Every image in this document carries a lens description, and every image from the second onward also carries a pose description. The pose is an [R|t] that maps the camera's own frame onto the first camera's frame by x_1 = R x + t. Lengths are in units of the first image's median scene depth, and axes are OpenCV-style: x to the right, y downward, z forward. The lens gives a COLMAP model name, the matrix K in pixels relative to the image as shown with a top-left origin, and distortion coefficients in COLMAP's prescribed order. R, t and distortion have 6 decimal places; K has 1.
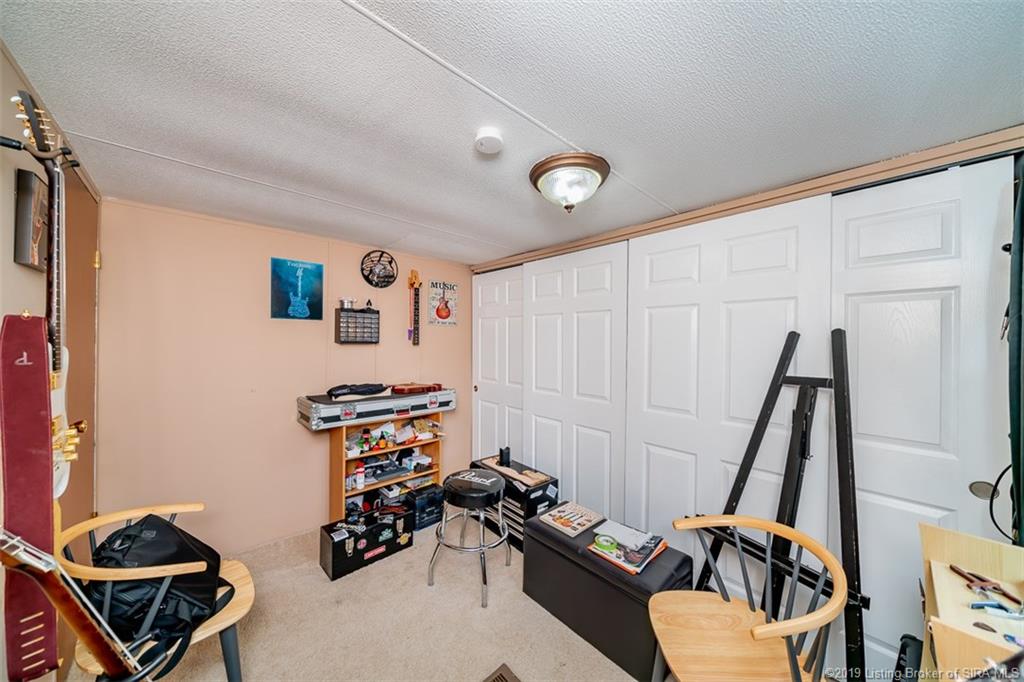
lens RADIAL K [[350.8, 0, 509.0], [0, 350.8, 342.2], [0, 0, 1]] dist [-0.001690, -0.000004]
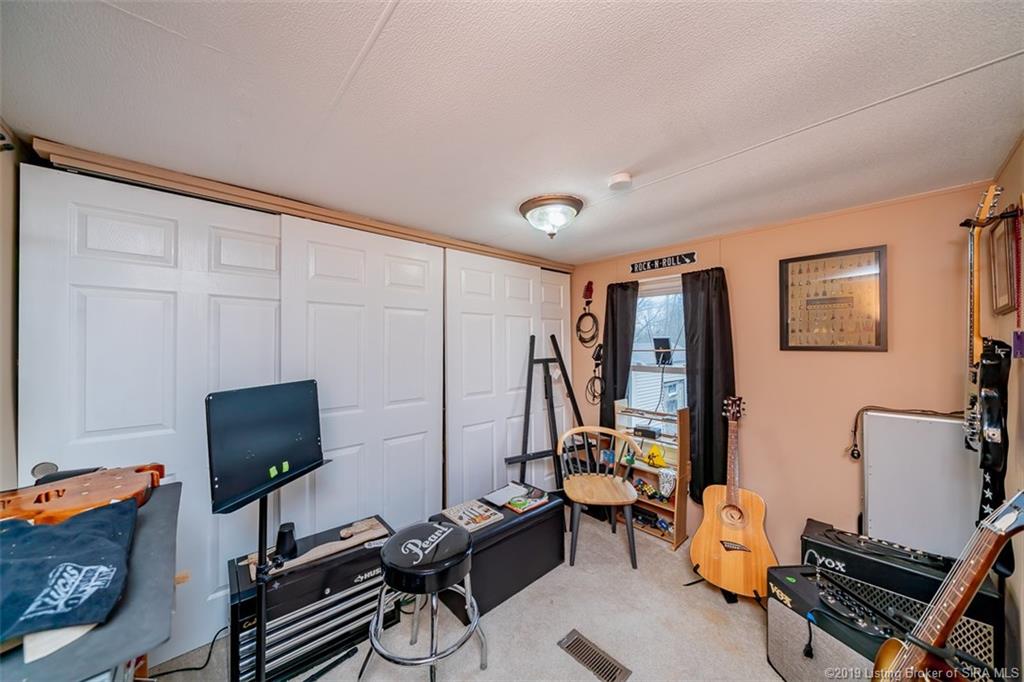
lens RADIAL K [[350.8, 0, 509.0], [0, 350.8, 342.2], [0, 0, 1]] dist [-0.001690, -0.000004]
pose [[-0.009004, -0.010097, 0.999908, -0.869336], [0.004817, 0.999937, 0.010141, -0.010939], [-0.999948, 0.004908, -0.008954, 0.933597]]
